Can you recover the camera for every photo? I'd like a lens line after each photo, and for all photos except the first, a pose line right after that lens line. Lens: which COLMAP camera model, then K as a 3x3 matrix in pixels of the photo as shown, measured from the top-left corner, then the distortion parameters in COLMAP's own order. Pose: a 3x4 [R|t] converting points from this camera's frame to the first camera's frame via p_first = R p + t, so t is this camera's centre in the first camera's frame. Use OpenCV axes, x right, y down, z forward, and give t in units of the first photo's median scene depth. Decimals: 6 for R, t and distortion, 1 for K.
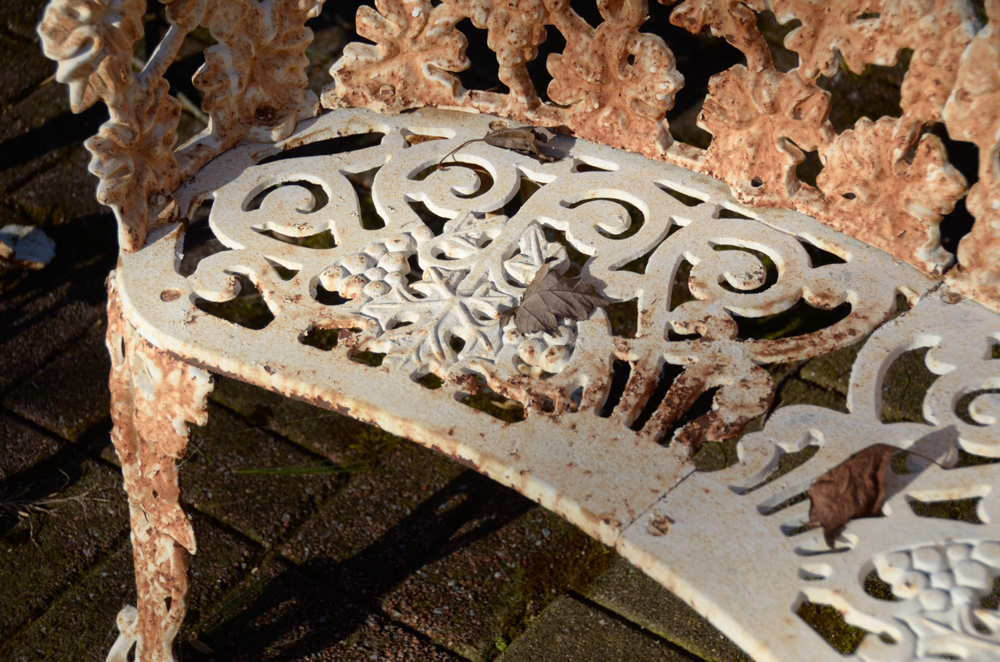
lens RADIAL K [[2309.7, 0, 498.3], [0, 2309.7, 356.3], [0, 0, 1]] dist [0.407962, 0.330659]
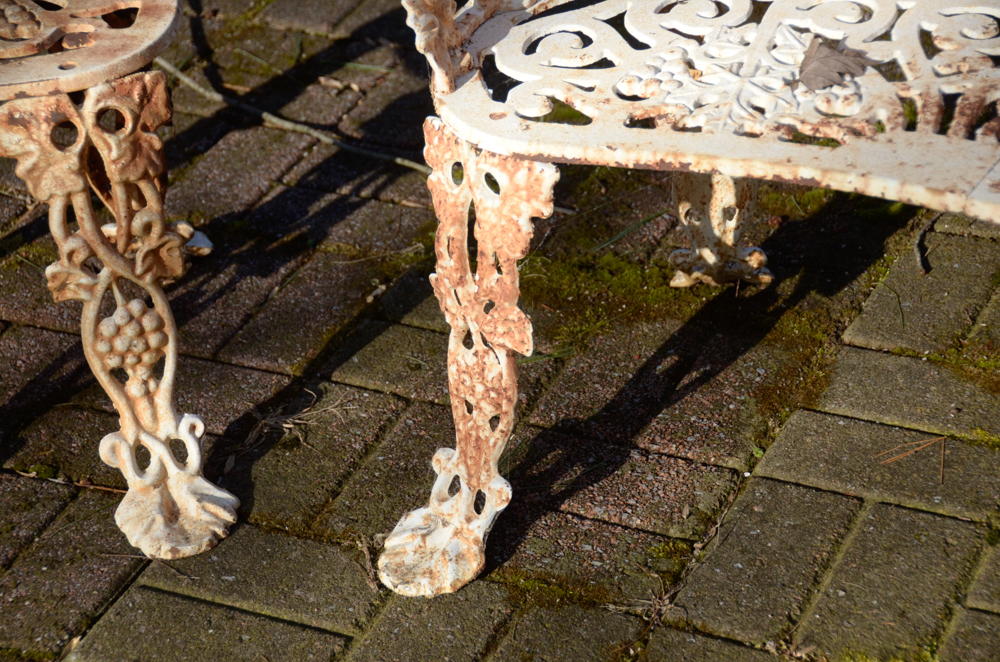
lens RADIAL K [[2713.7, 0, 491.8], [0, 2713.7, 367.9], [0, 0, 1]] dist [0.594311, 0.919789]
pose [[0.978280, -0.138927, 0.153840, -0.357607], [0.160093, 0.977825, -0.135011, 0.269874], [-0.131672, 0.156708, 0.978829, -0.298172]]
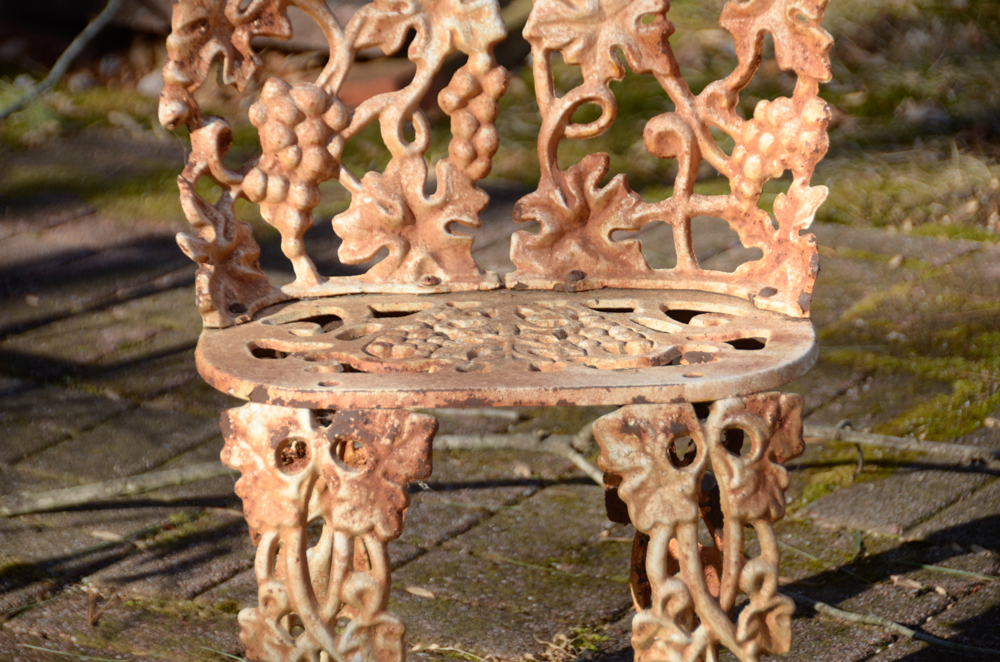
lens RADIAL K [[5479.2, 0, 500.3], [0, 5479.2, 371.9], [0, 0, 1]] dist [1.735664, -2.416309]
pose [[0.992298, -0.000414, 0.123876, -0.692345], [0.051402, 0.911220, -0.408701, 0.829429], [-0.112709, 0.411921, 0.904222, -0.999407]]
